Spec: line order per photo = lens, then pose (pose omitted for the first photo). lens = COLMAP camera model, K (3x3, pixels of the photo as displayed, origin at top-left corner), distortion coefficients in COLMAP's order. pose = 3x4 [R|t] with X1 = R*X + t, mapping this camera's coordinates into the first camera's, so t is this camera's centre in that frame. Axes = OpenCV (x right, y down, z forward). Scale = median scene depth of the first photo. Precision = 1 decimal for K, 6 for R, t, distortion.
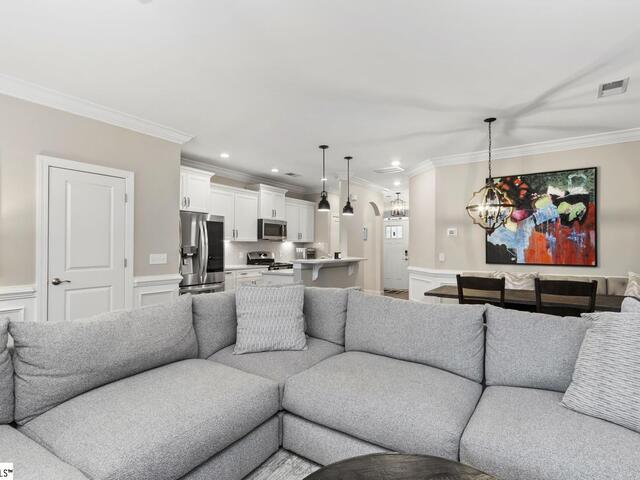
lens RADIAL K [[332.8, 0, 320.0], [0, 332.8, 240.0], [0, 0, 1]] dist [-0.000087, 0.000254]
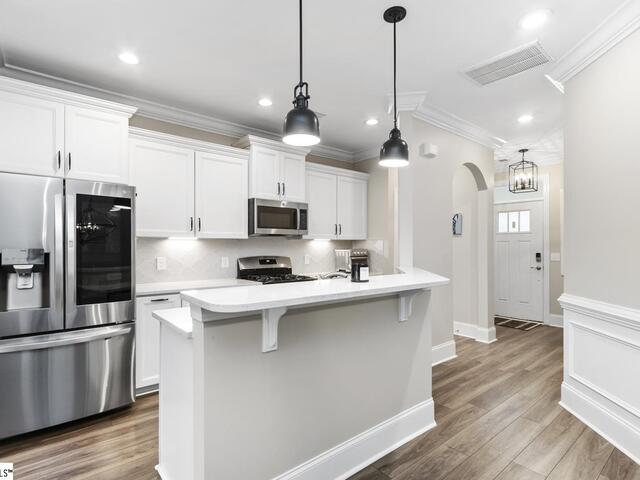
lens RADIAL K [[327.0, 0, 316.1], [0, 327.0, 241.1], [0, 0, 1]] dist [-0.002439, -0.000338]
pose [[0.954473, -0.006630, -0.298223, 0.085022], [0.008425, 0.999953, 0.004733, 0.006741], [0.298178, -0.007030, 0.954484, 0.482460]]
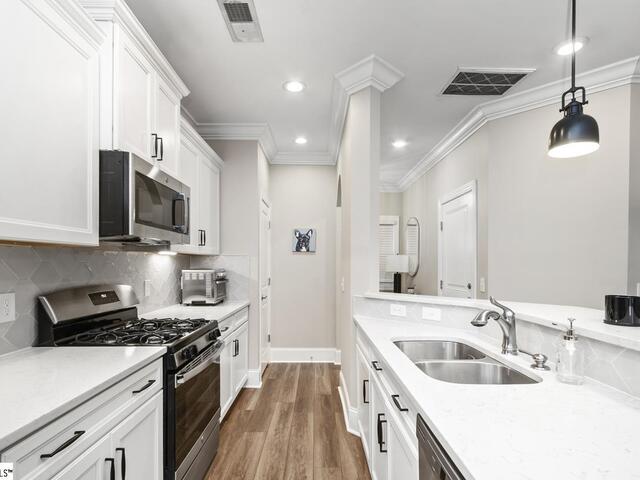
lens RADIAL K [[336.9, 0, 319.4], [0, 336.9, 262.0], [0, 0, 1]] dist [0.002130, 0.000221]
pose [[0.824630, 0.006363, 0.565637, -0.186453], [-0.015473, 0.999816, 0.011311, 0.010133], [-0.565461, -0.018079, 0.824577, 0.685136]]
